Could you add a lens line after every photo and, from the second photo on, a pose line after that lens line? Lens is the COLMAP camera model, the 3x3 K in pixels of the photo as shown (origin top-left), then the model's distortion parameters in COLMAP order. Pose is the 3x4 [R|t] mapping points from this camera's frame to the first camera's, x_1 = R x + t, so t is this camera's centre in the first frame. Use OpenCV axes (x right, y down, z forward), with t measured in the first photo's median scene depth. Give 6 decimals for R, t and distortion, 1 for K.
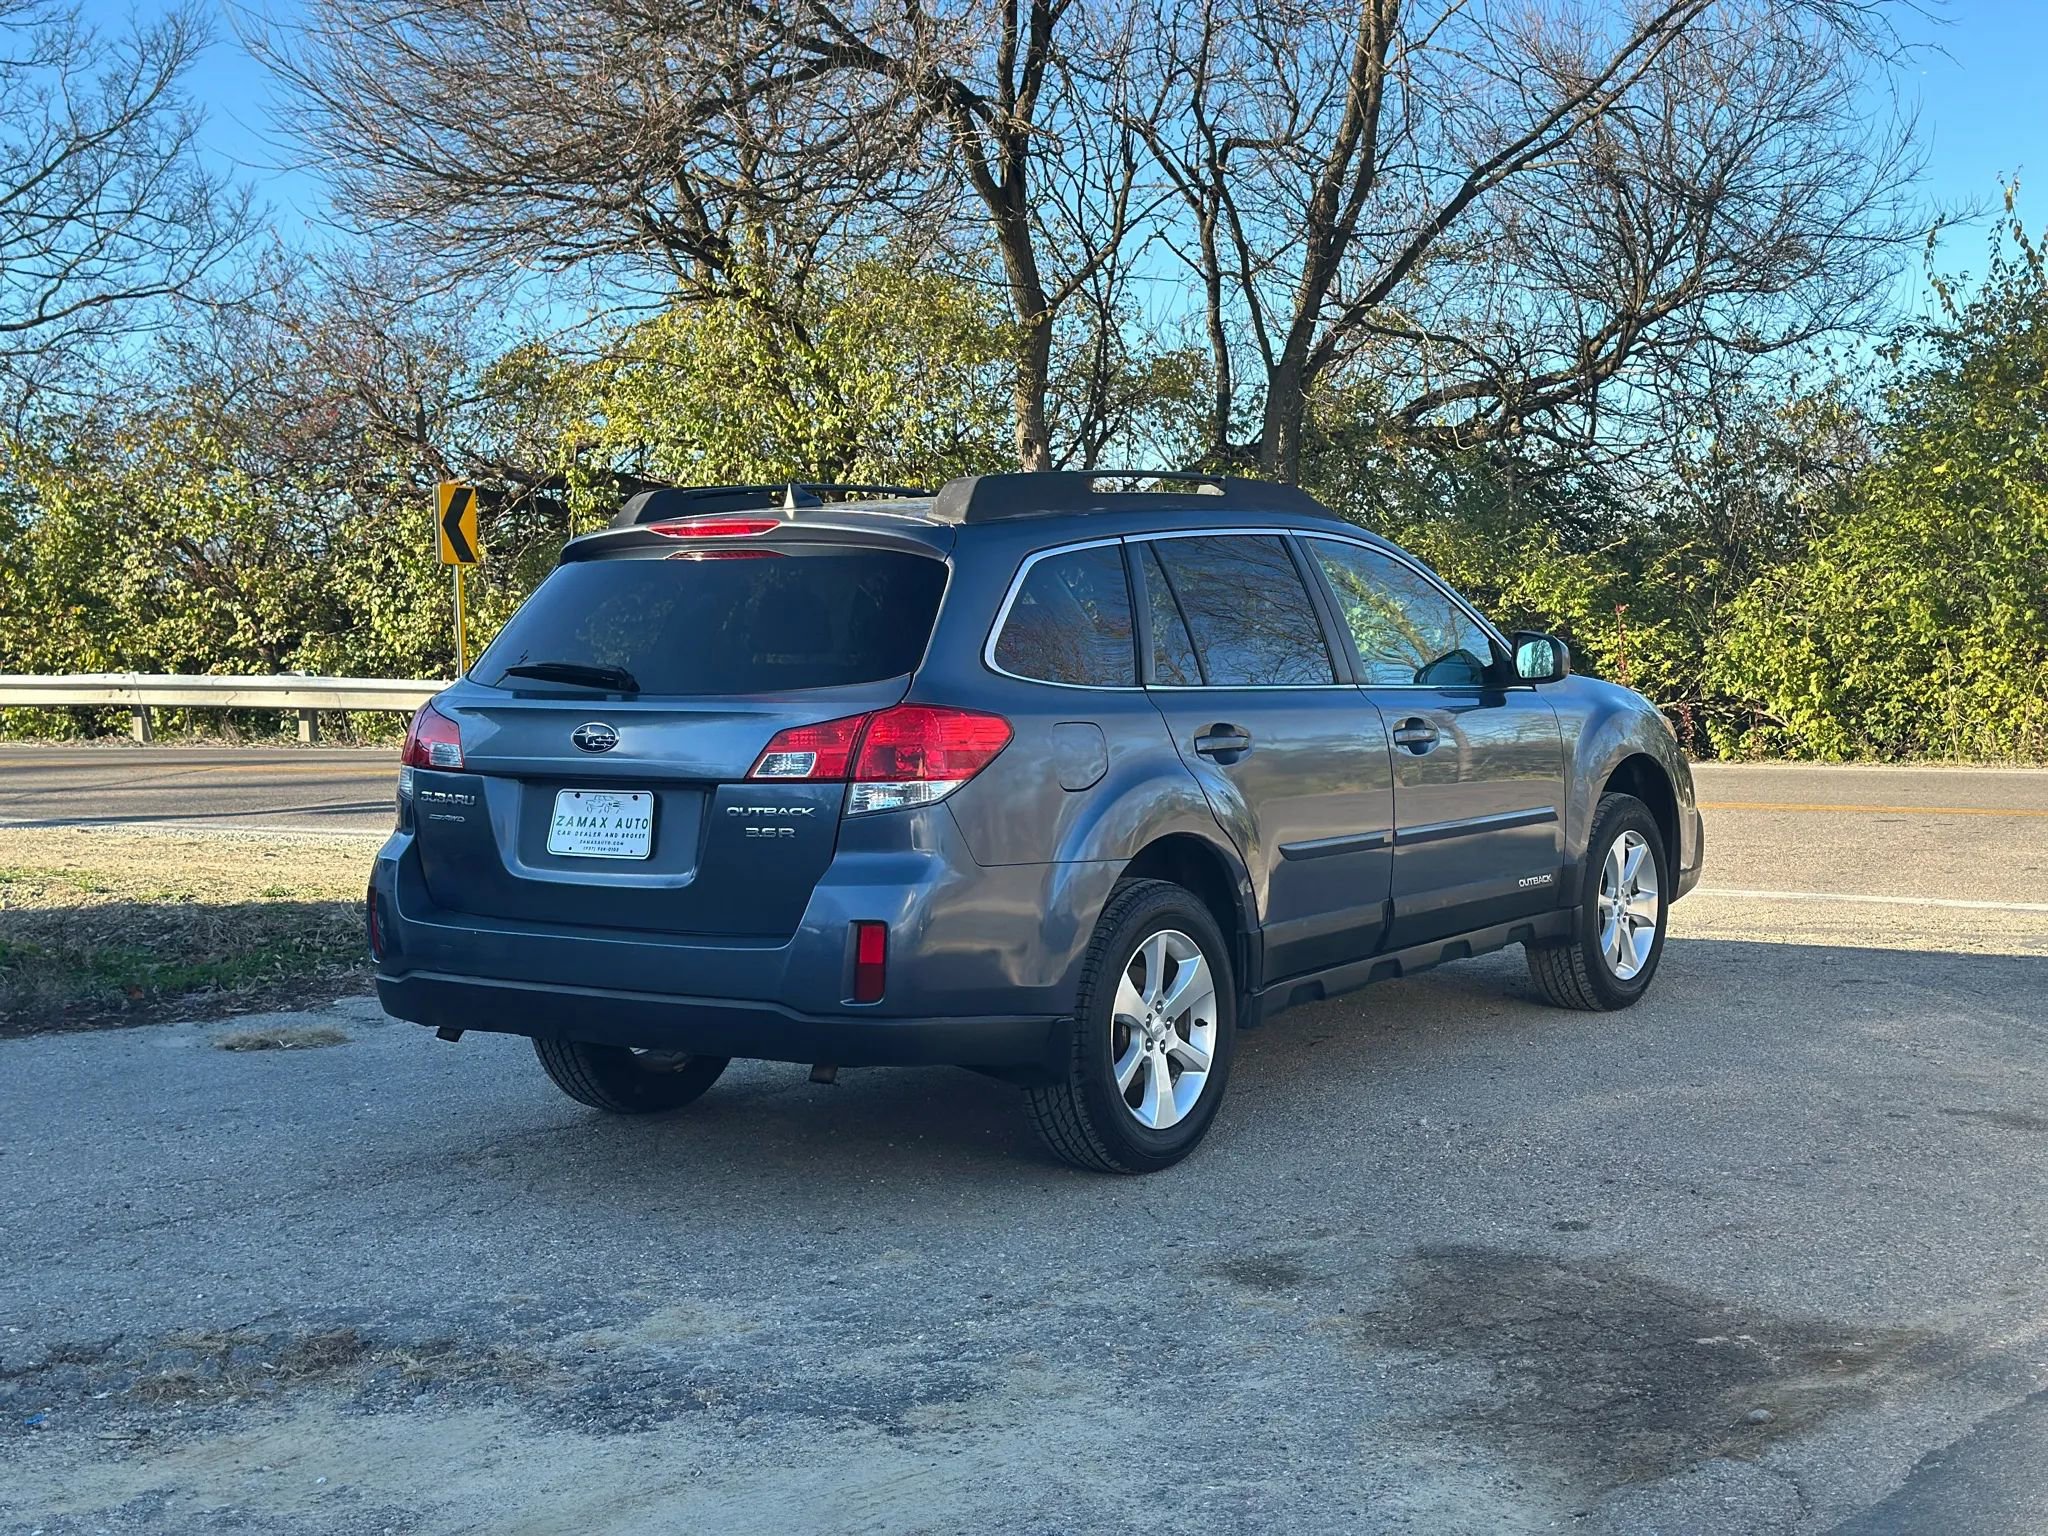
lens RADIAL K [[2814.8, 0, 1039.2], [0, 2814.8, 768.7], [0, 0, 1]] dist [0.196249, -0.411275]
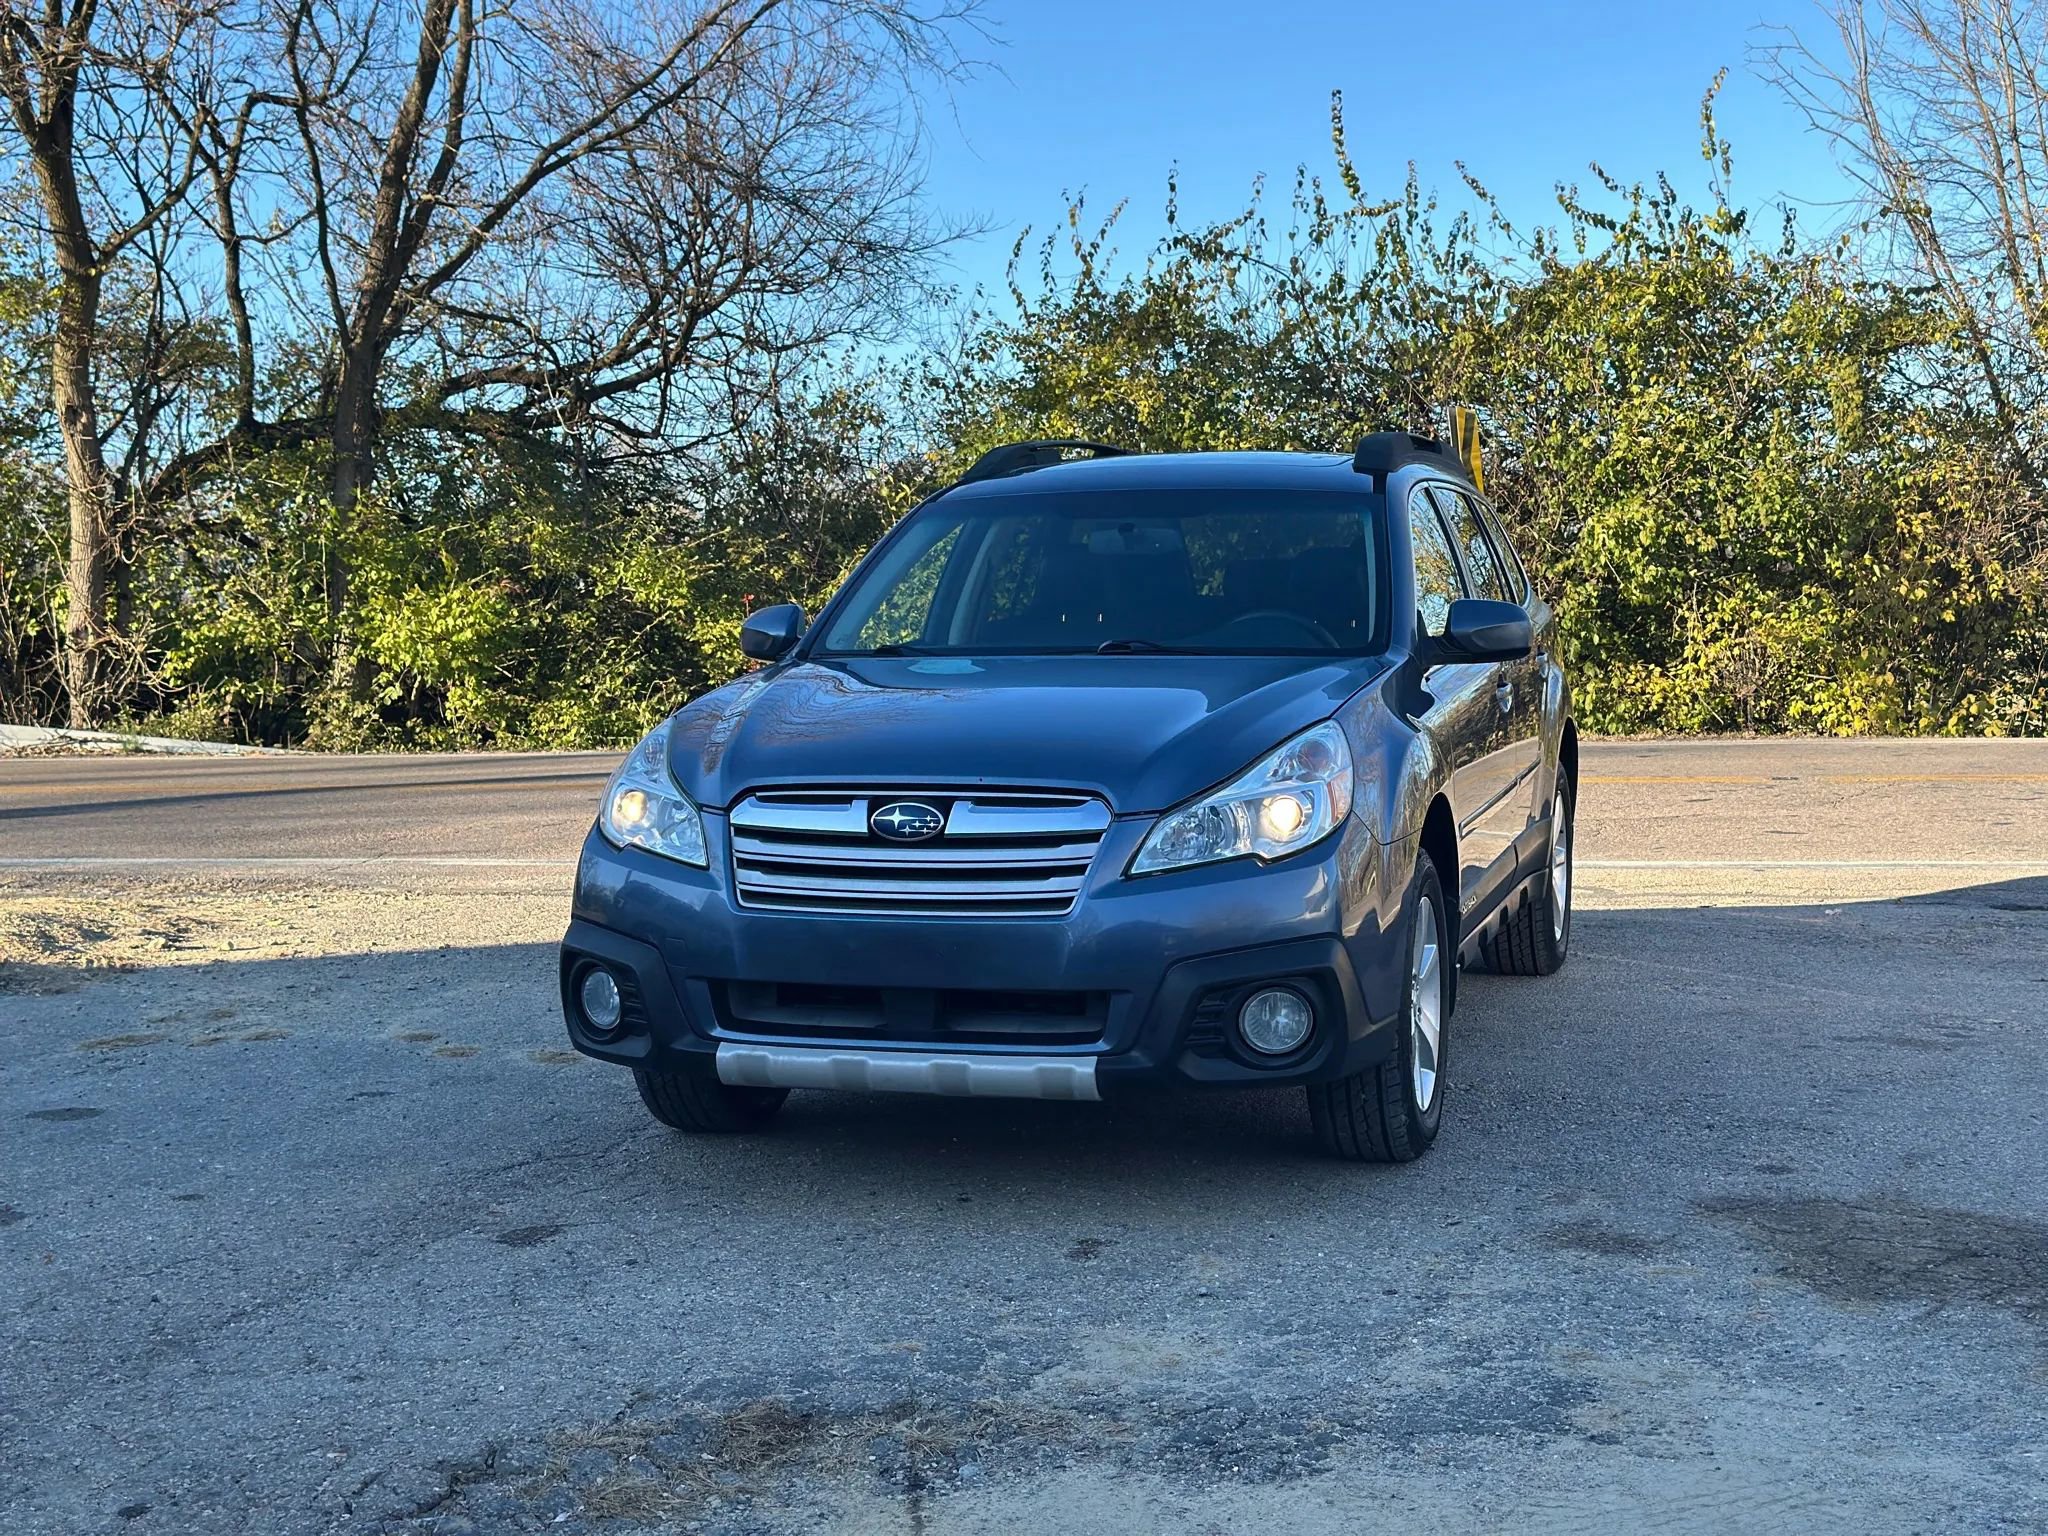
lens RADIAL K [[2814.8, 0, 1039.2], [0, 2814.8, 768.7], [0, 0, 1]] dist [0.196249, -0.411275]
pose [[0.909554, -0.023532, 0.414919, -0.112030], [0.024185, 0.999701, 0.003681, 0.002654], [-0.414881, 0.006687, 0.909851, 0.048475]]
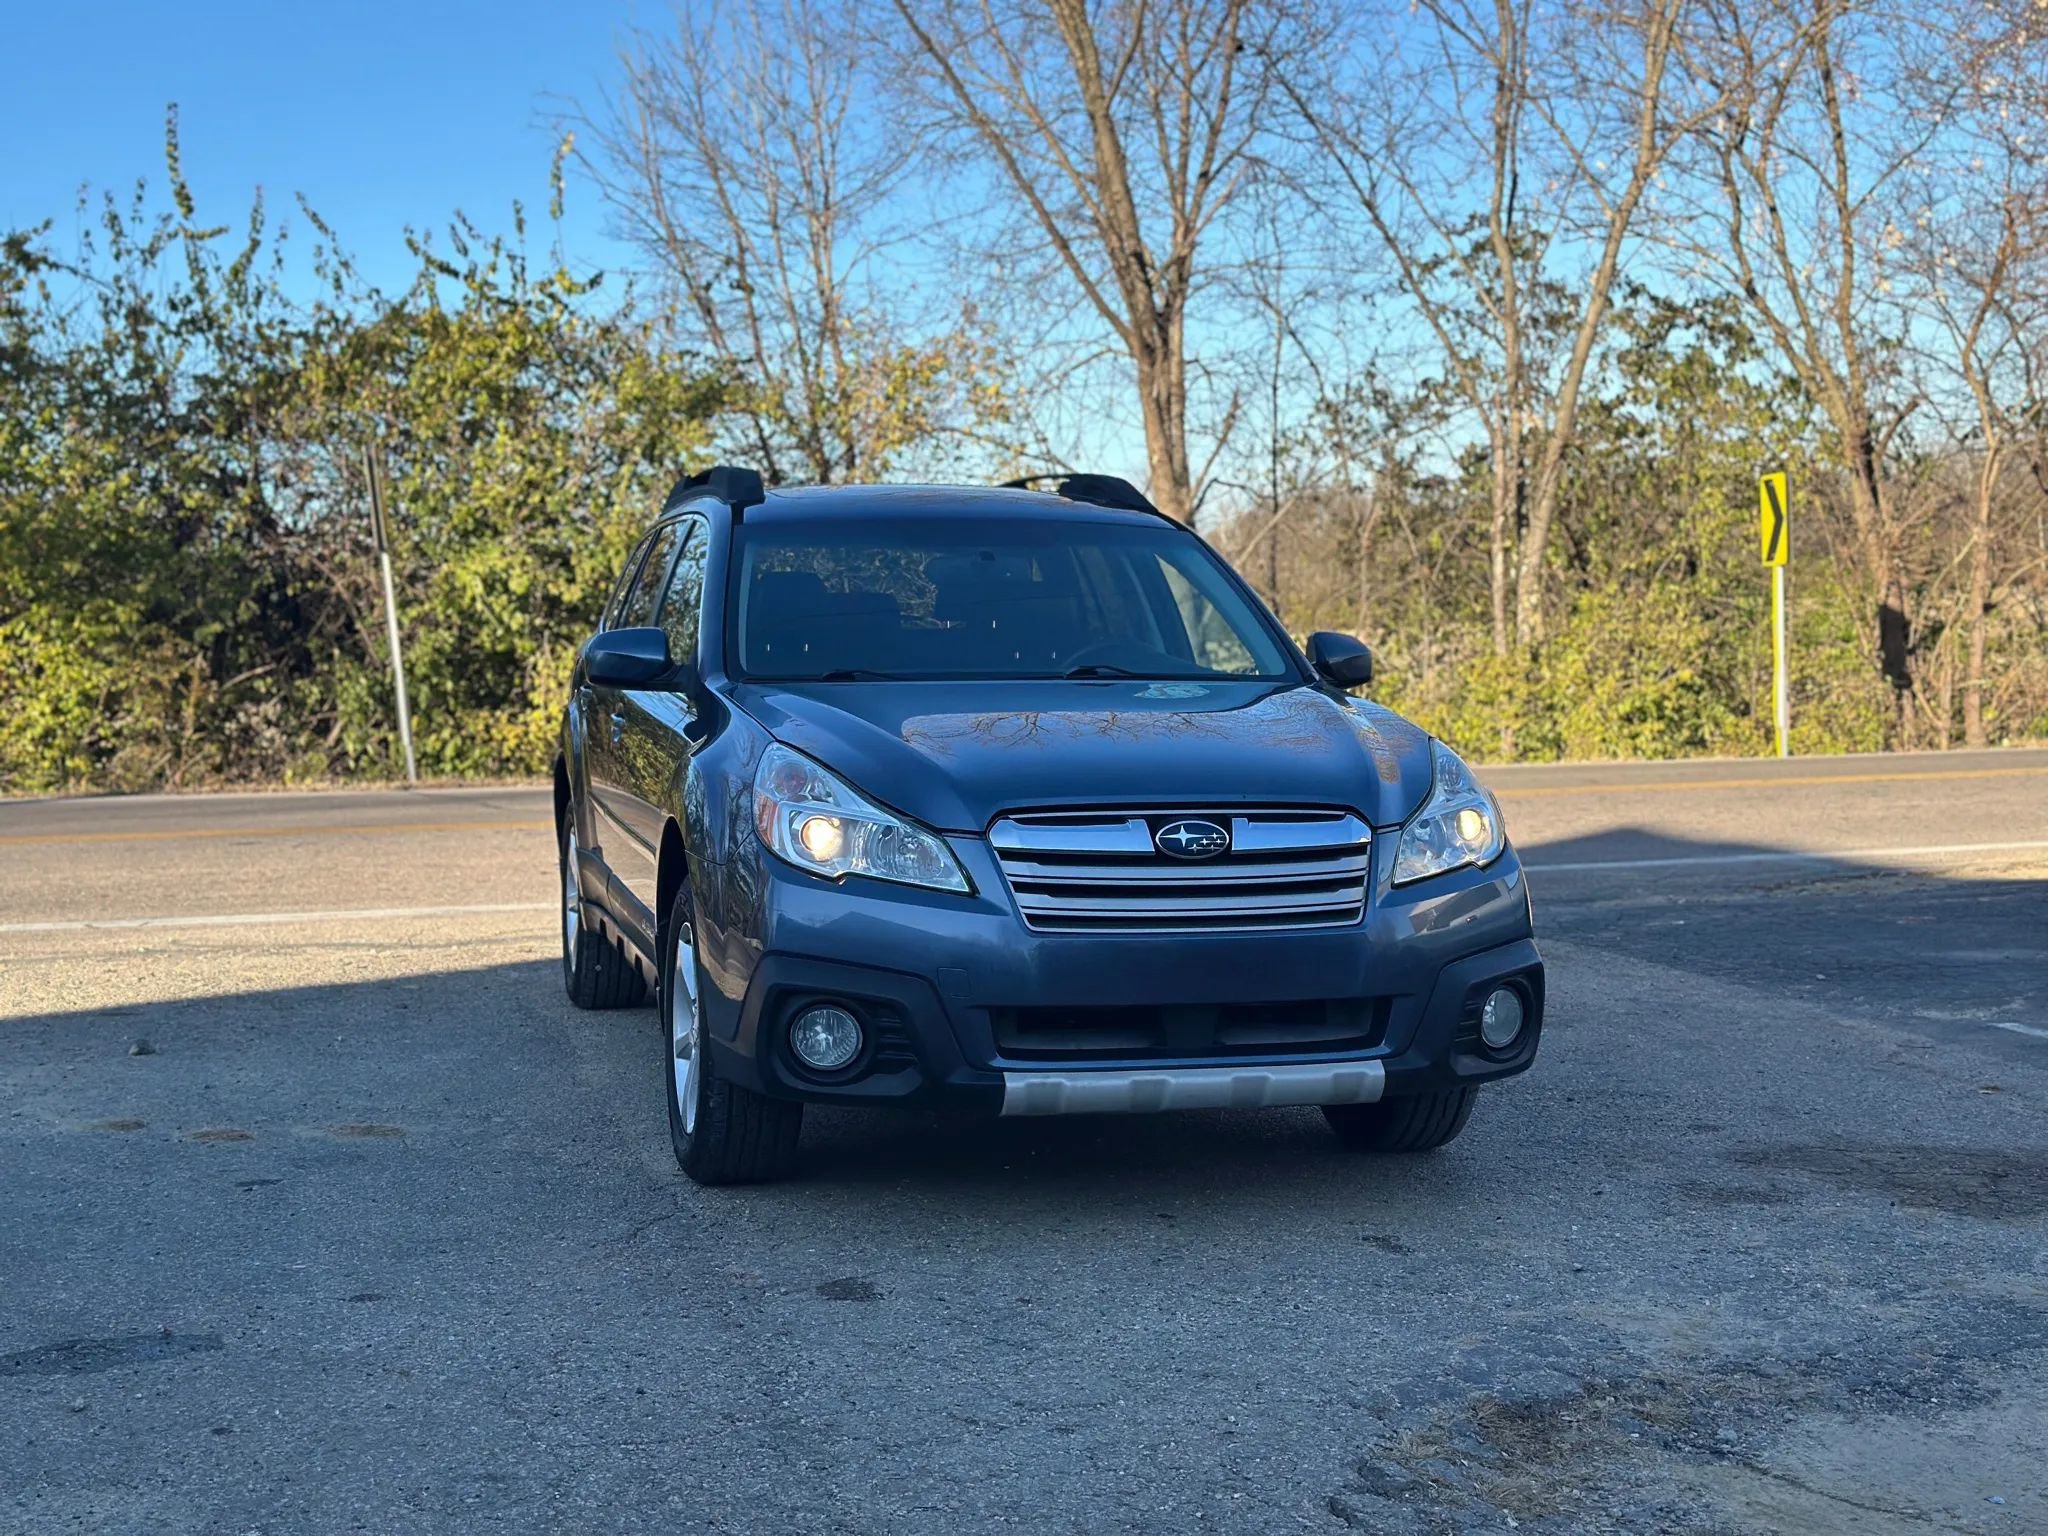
lens RADIAL K [[2814.8, 0, 1039.2], [0, 2814.8, 768.7], [0, 0, 1]] dist [0.196249, -0.411275]
pose [[0.568077, -0.024406, 0.822613, -0.221451], [0.039724, 0.999208, 0.002213, 0.000788], [-0.822016, 0.031420, 0.568597, 0.138365]]
